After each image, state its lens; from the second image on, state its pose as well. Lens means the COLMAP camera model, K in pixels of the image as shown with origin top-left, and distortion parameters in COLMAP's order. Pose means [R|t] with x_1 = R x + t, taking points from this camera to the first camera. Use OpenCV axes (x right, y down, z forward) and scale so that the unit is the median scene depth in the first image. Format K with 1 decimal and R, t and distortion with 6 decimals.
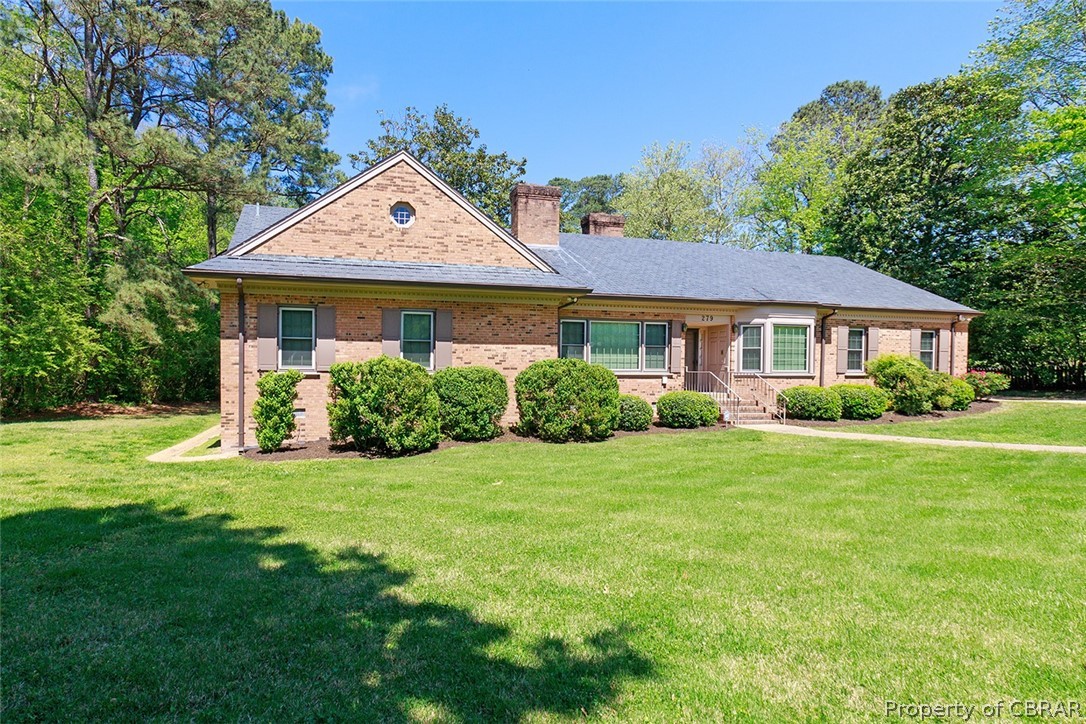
lens RADIAL K [[587.2, 0, 449.5], [0, 587.2, 362.2], [0, 0, 1]] dist [-0.013865, 0.000867]
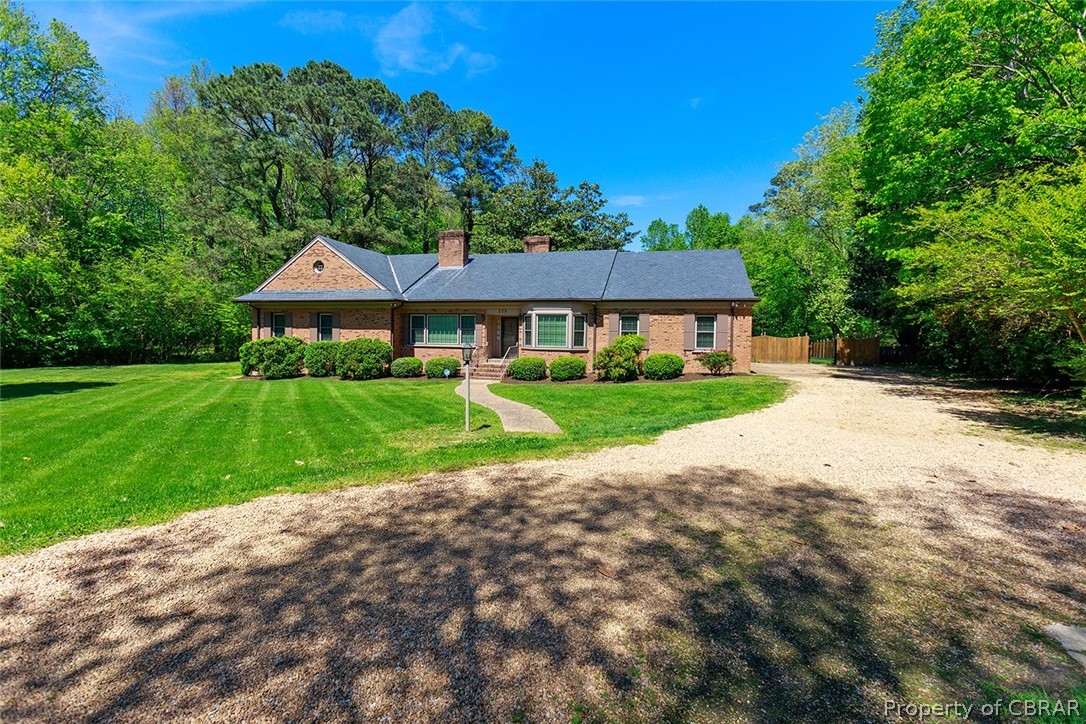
lens RADIAL K [[493.8, 0, 541.1], [0, 493.8, 324.5], [0, 0, 1]] dist [-0.001213, 0.000676]
pose [[0.852338, -0.002408, -0.522985, 1.280084], [-0.002134, 0.999965, -0.008081, -0.031159], [0.522986, 0.008004, 0.852303, -0.061382]]
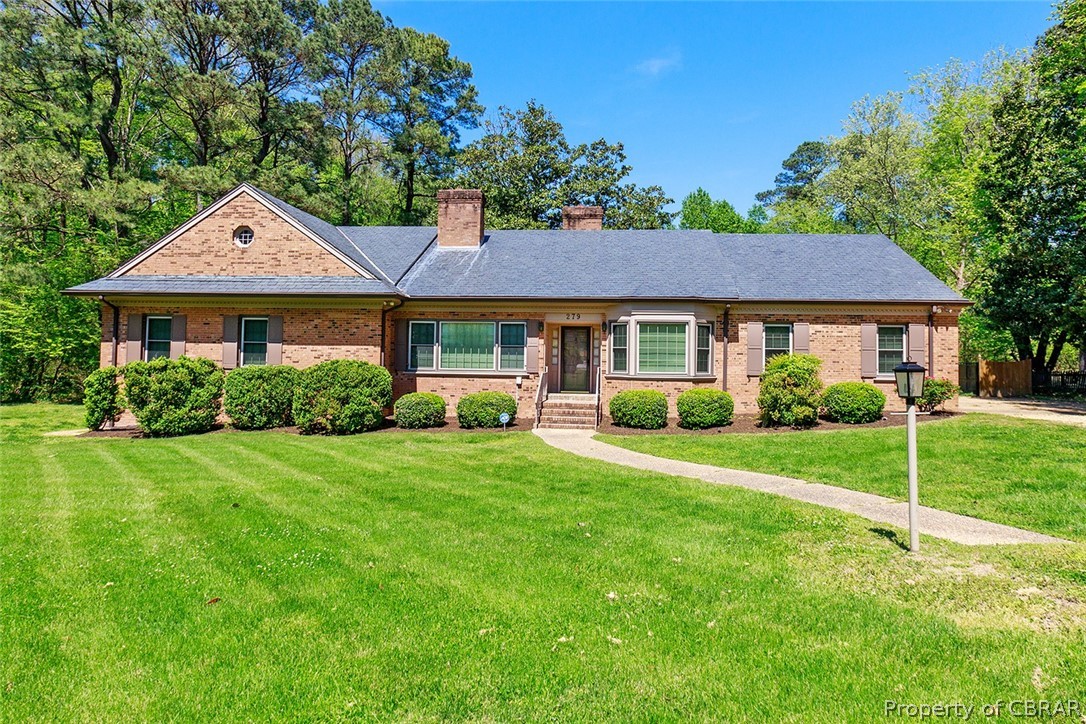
lens RADIAL K [[655.5, 0, 574.8], [0, 655.5, 305.8], [0, 0, 1]] dist [-0.003903, 0.001265]
pose [[0.944444, -0.018869, -0.328130, 0.844430], [-0.004528, 0.997509, -0.070394, -0.017724], [0.328641, 0.067969, 0.942006, -0.018175]]
